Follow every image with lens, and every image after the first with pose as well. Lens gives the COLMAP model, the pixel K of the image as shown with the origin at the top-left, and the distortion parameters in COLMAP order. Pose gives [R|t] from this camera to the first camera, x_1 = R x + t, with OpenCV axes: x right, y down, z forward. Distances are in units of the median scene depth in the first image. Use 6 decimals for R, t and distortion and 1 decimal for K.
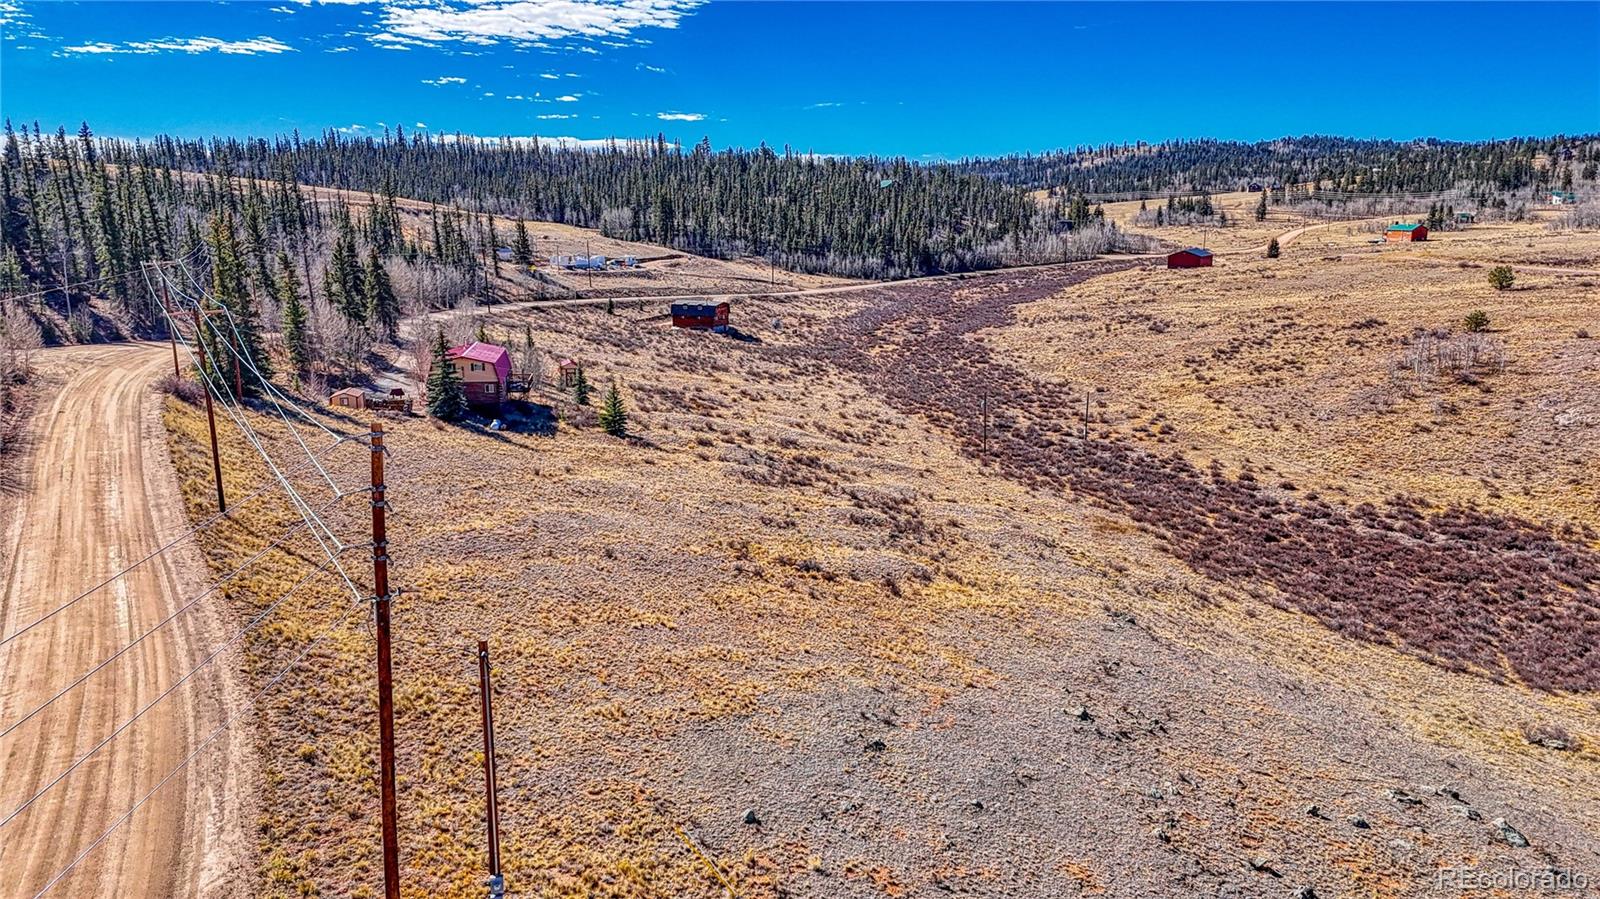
lens RADIAL K [[1198.9, 0, 800.0], [0, 1198.9, 449.5], [0, 0, 1]] dist [0.118943, -0.126988]
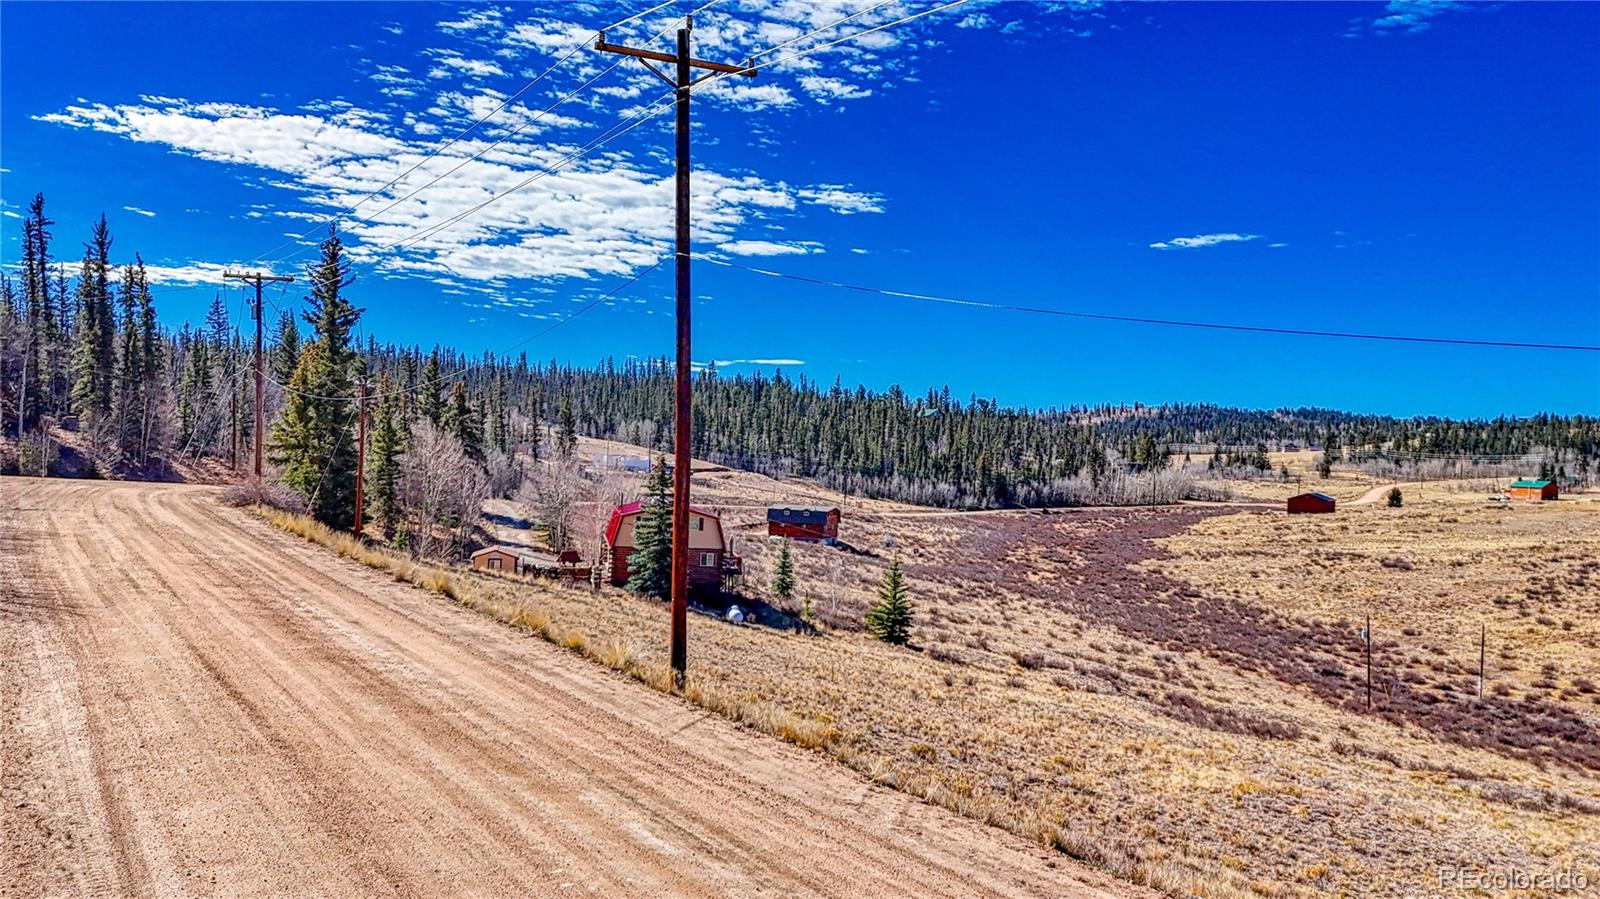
lens RADIAL K [[1278.7, 0, 776.9], [0, 1278.7, 453.5], [0, 0, 1]] dist [0.087958, -0.092384]
pose [[0.998928, 0.040426, 0.022540, -0.076632], [-0.034905, 0.977772, -0.206747, 0.009935], [-0.030397, 0.205739, 0.978135, 0.115384]]
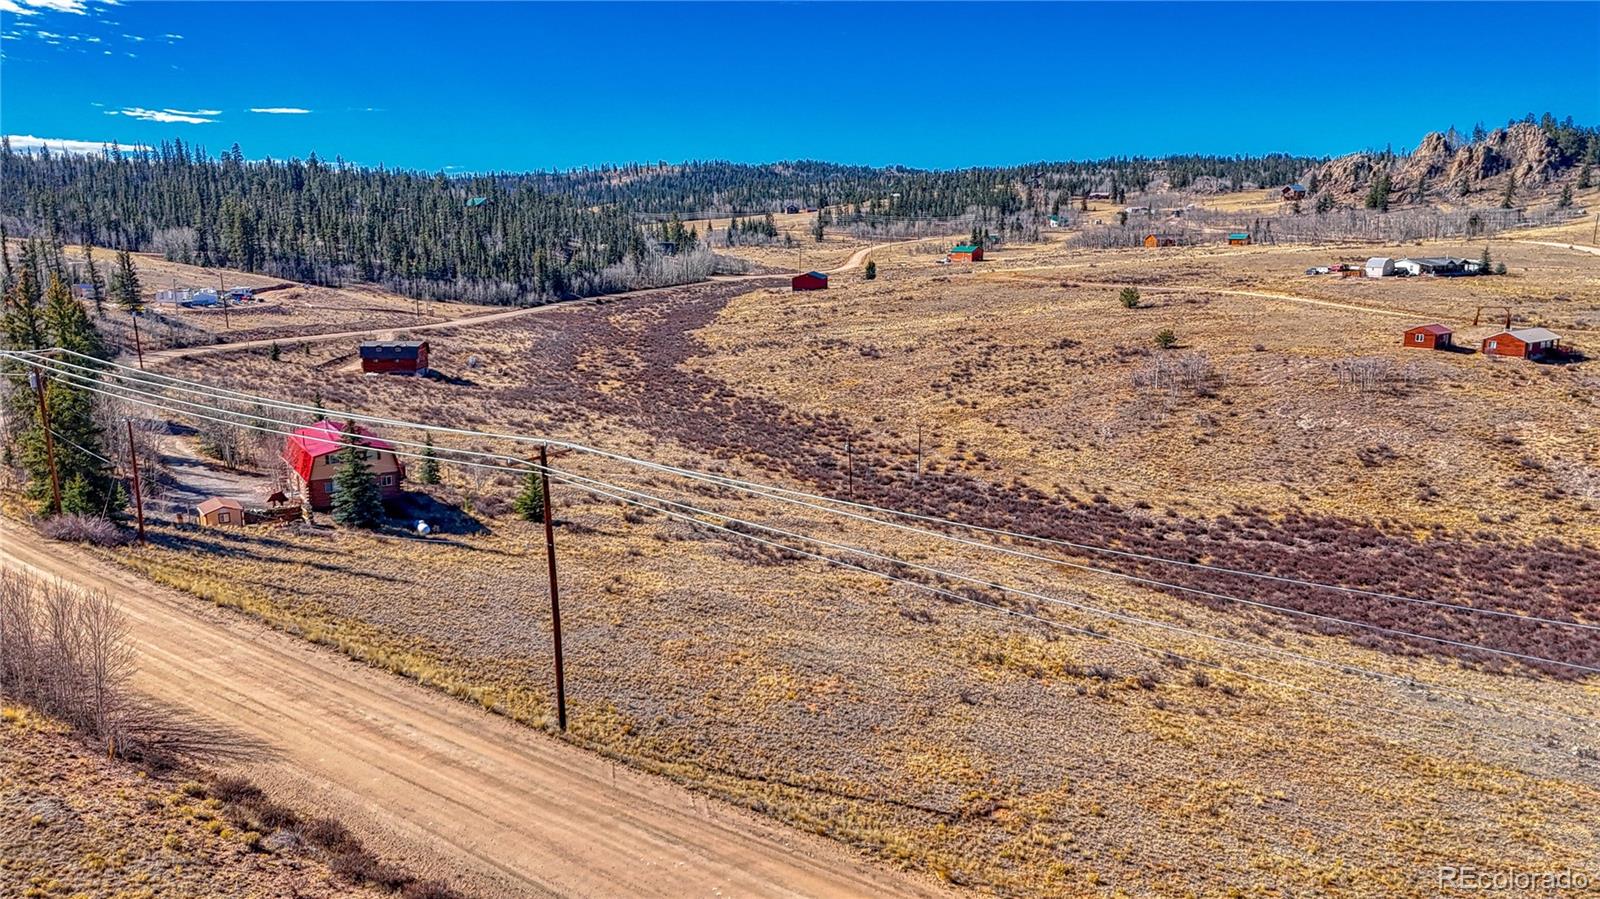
lens RADIAL K [[1198.9, 0, 800.0], [0, 1198.9, 449.5], [0, 0, 1]] dist [0.118943, -0.126988]
pose [[0.918097, -0.074519, 0.389289, -0.102622], [0.078836, 0.996876, 0.004898, -0.017191], [-0.388437, 0.026193, 0.921103, 0.051903]]
